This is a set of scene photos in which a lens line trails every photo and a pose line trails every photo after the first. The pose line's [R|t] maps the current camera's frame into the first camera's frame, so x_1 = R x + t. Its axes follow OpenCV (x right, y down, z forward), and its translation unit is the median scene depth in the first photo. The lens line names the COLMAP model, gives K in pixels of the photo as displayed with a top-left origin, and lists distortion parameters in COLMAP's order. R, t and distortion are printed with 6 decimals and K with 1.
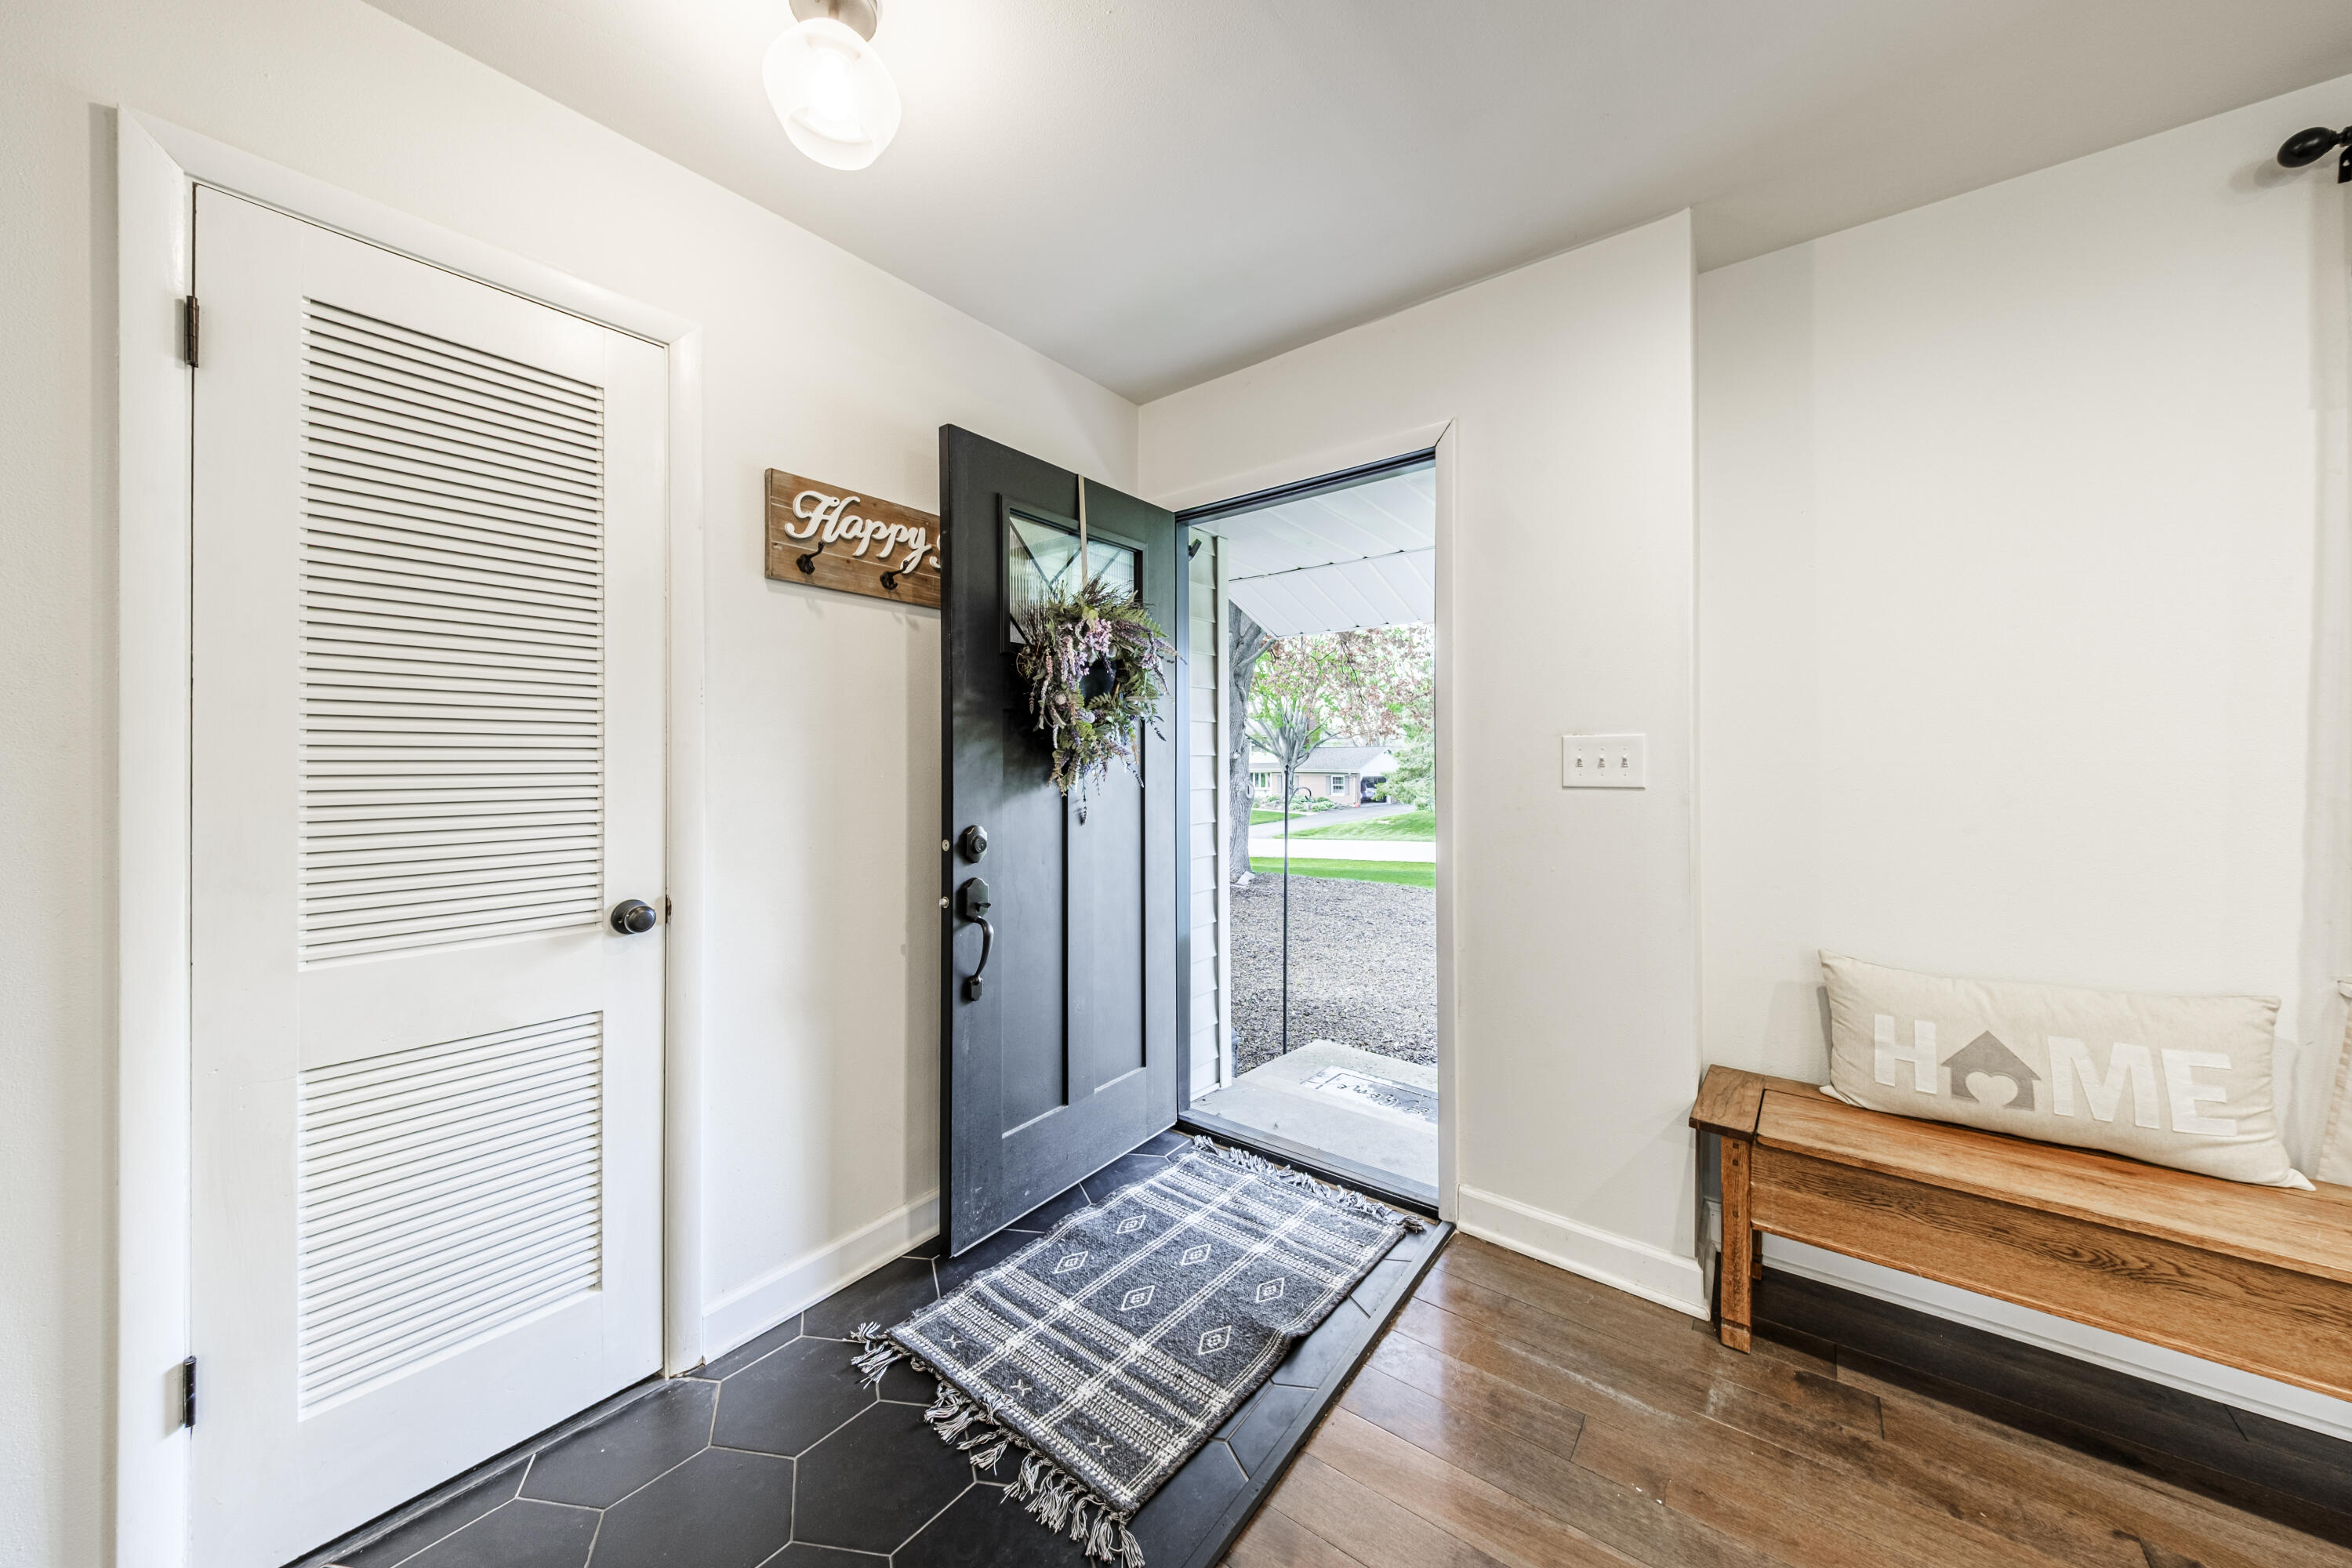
lens RADIAL K [[806.3, 0, 1152.3], [0, 806.3, 764.2], [0, 0, 1]] dist [0.007293, -0.002633]
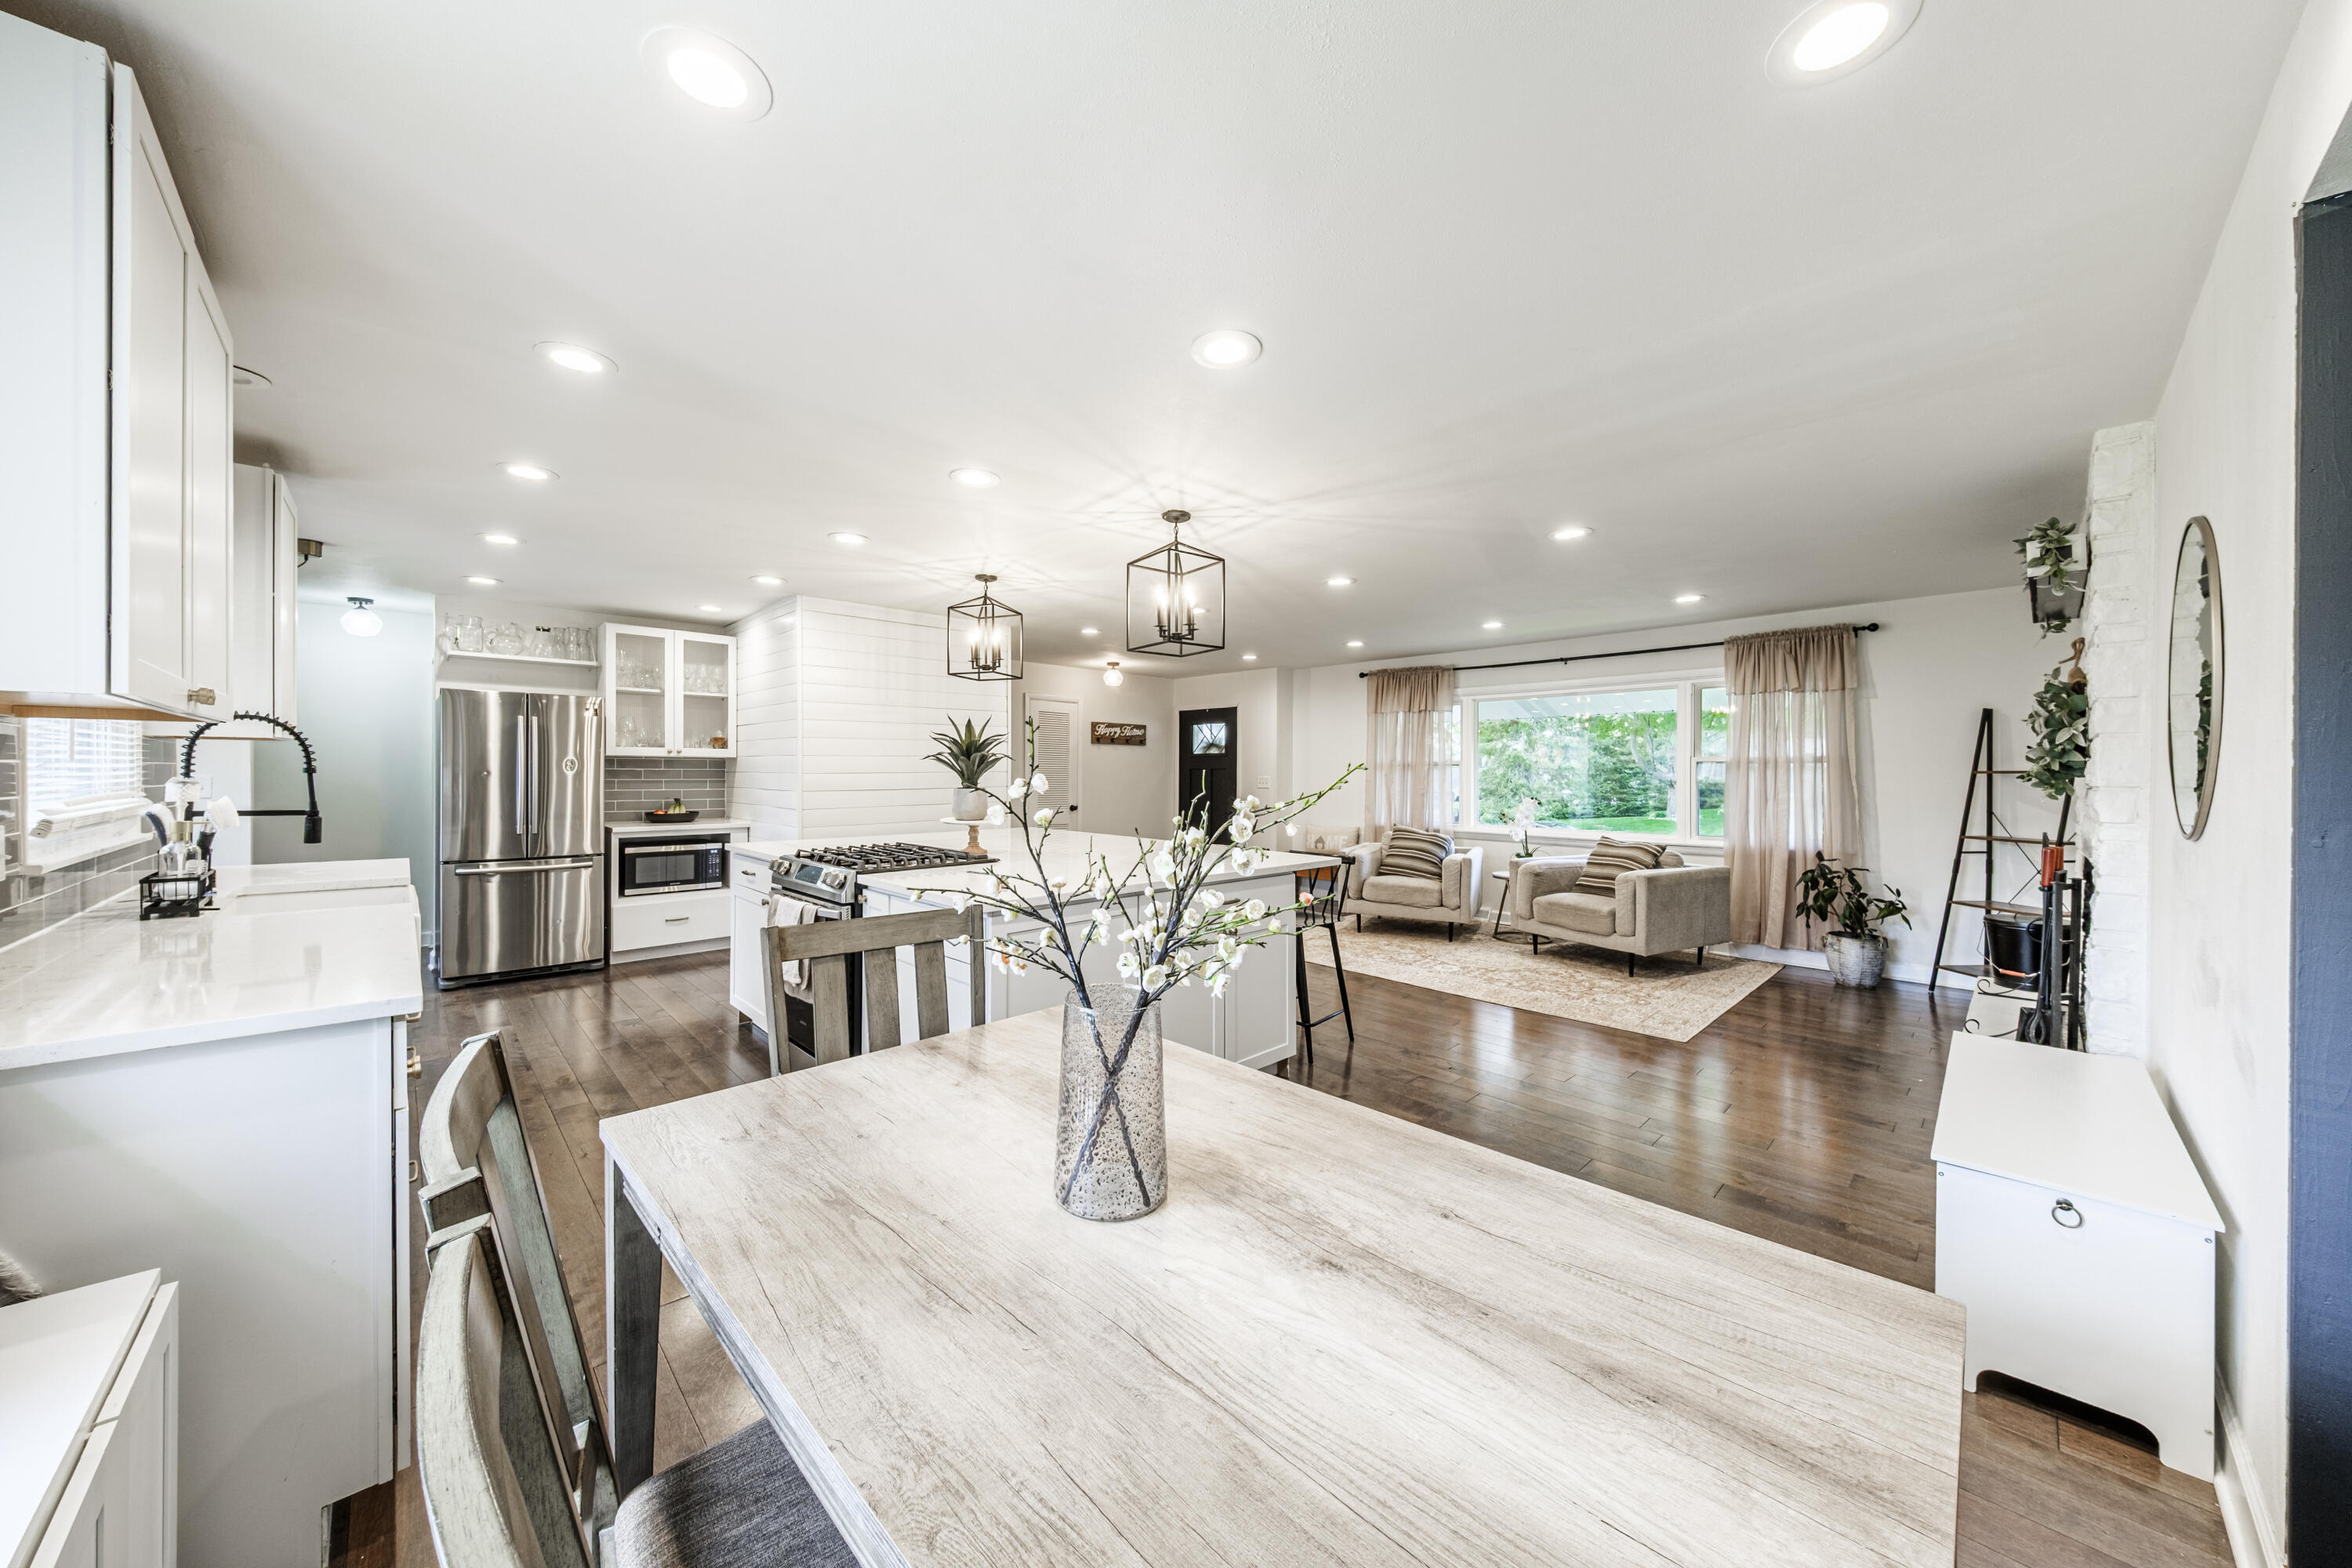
lens RADIAL K [[806.3, 0, 1165.6], [0, 806.3, 786.6], [0, 0, 1]] dist [0.007293, -0.002633]
pose [[0.988608, 0.014269, -0.149833, 0.820456], [-0.012460, 0.999838, 0.013008, -0.041719], [0.149994, -0.010993, 0.988626, -4.359009]]
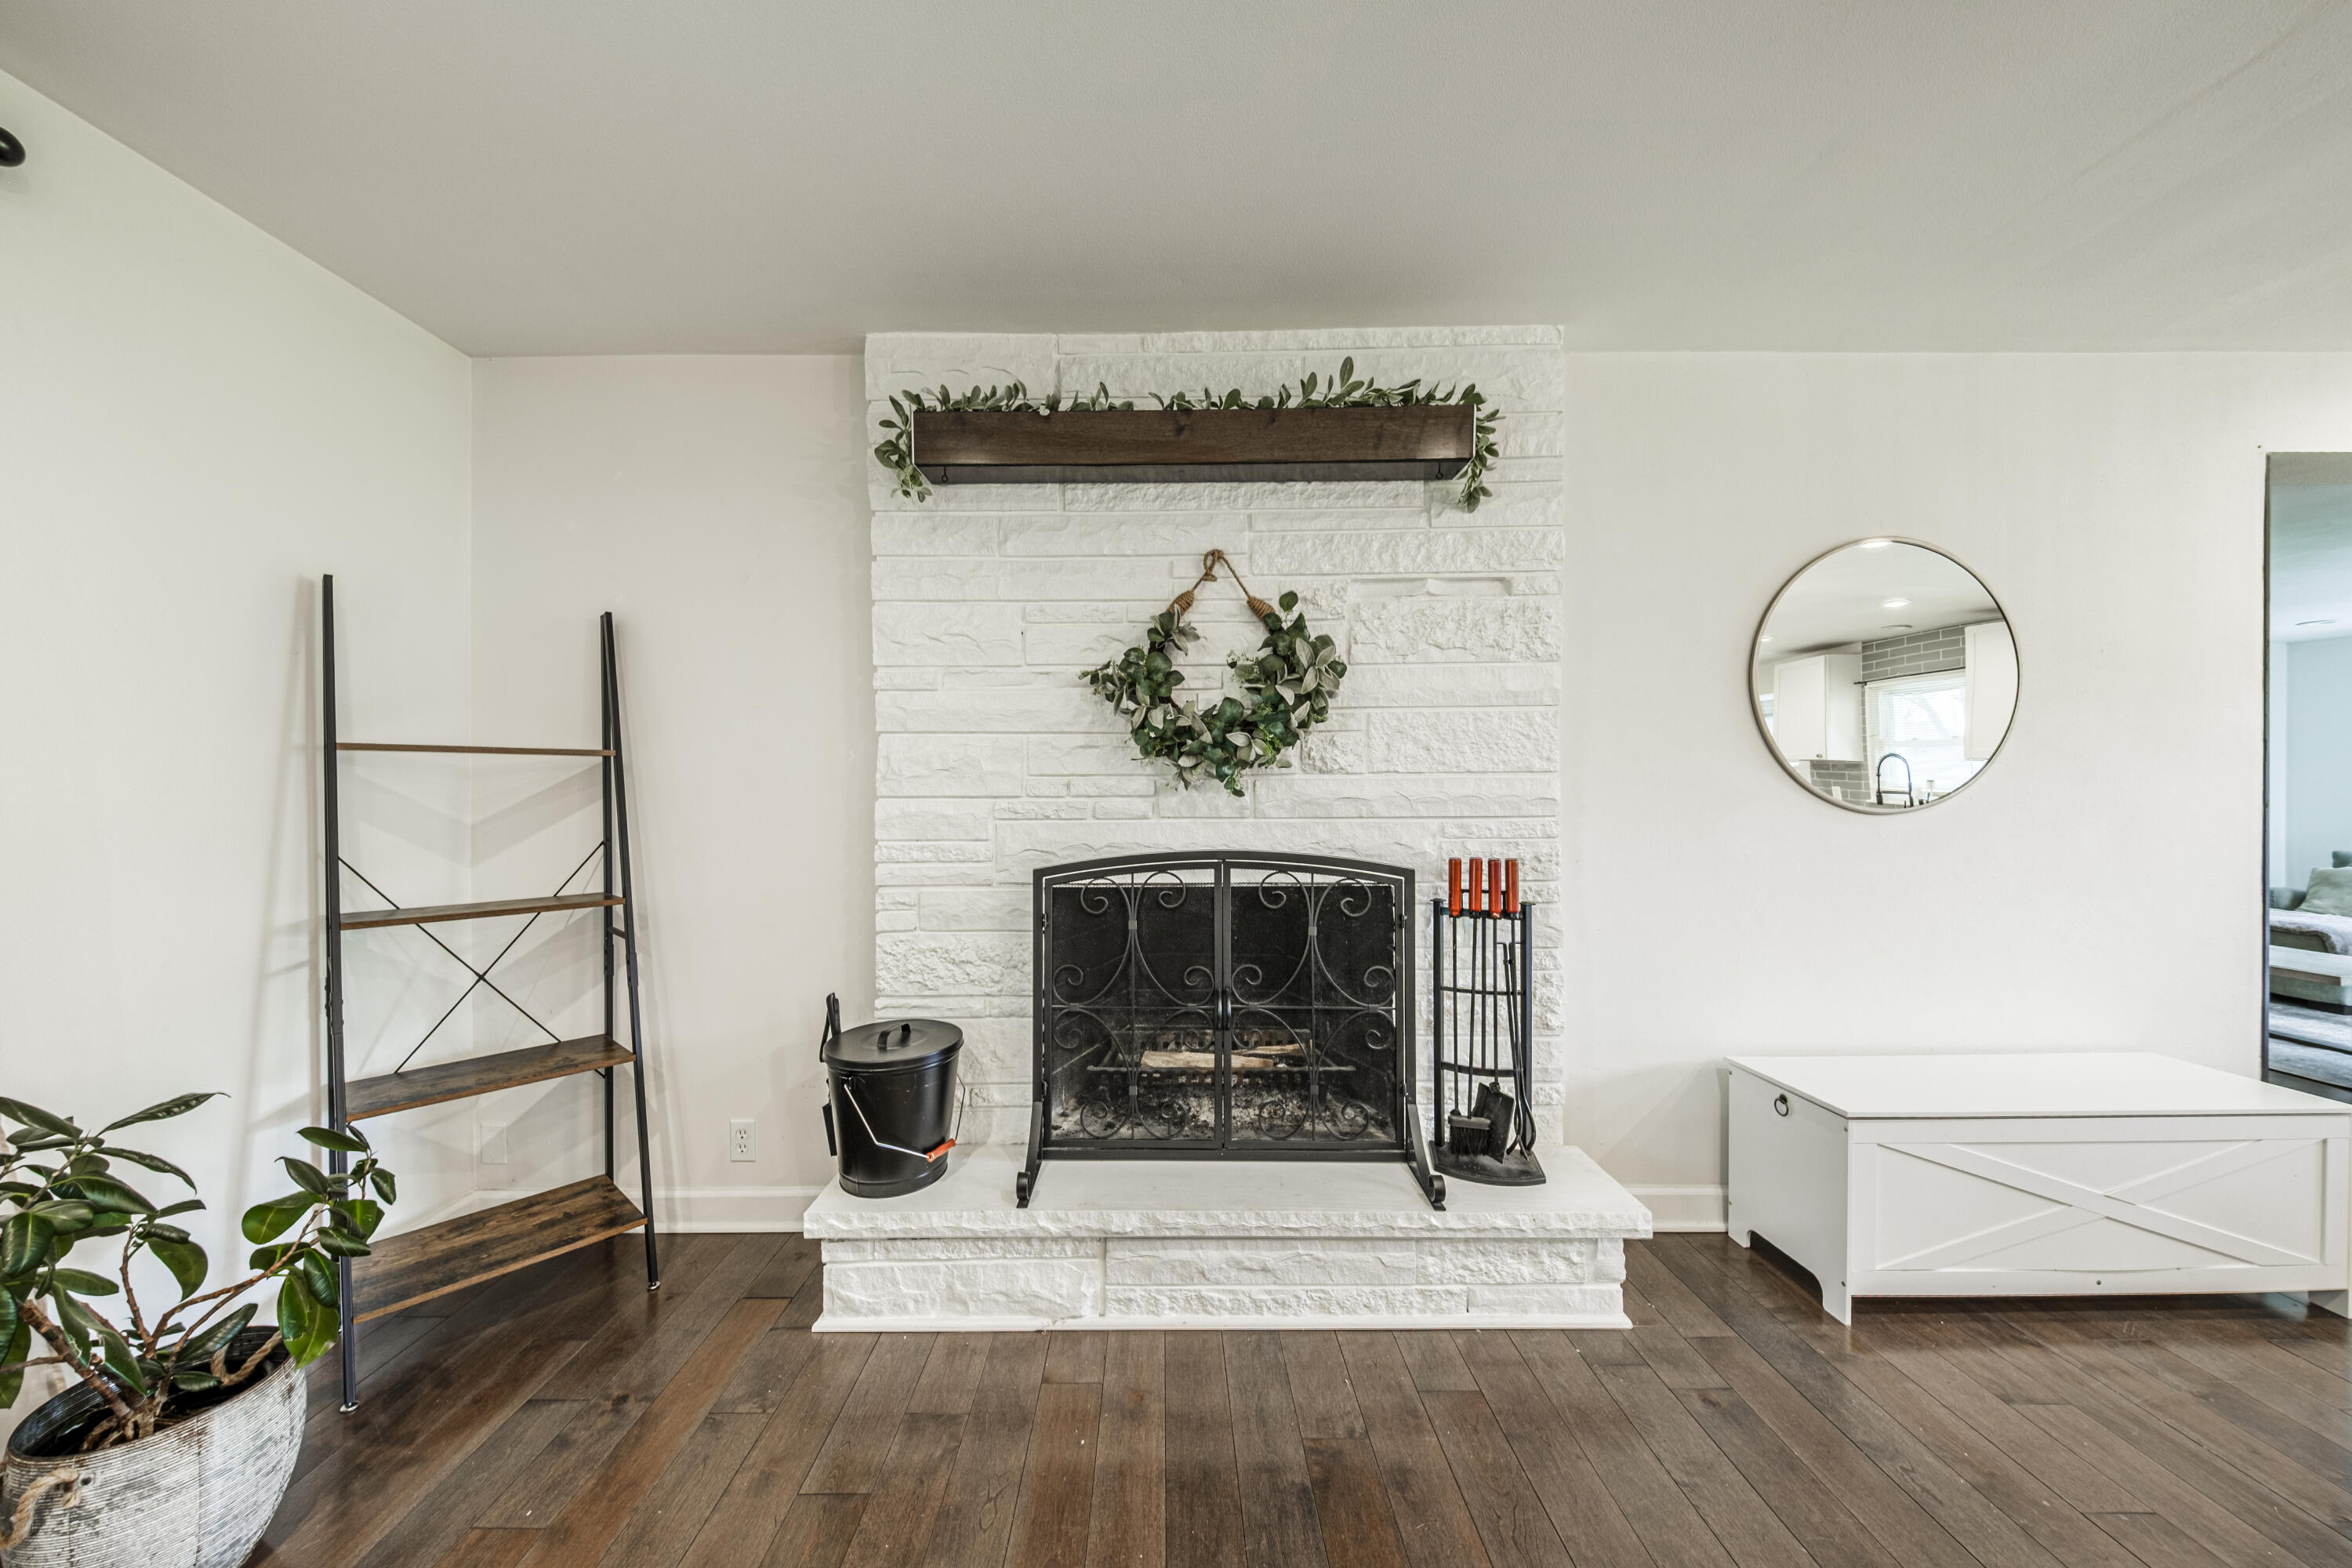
lens RADIAL K [[806.3, 0, 1171.4], [0, 806.3, 795.4], [0, 0, 1]] dist [0.007293, -0.002633]
pose [[-0.636497, 0.009241, 0.771224, 1.817164], [0.013875, 0.999904, -0.000530, -0.007989], [-0.771155, 0.010363, -0.636563, -1.033218]]
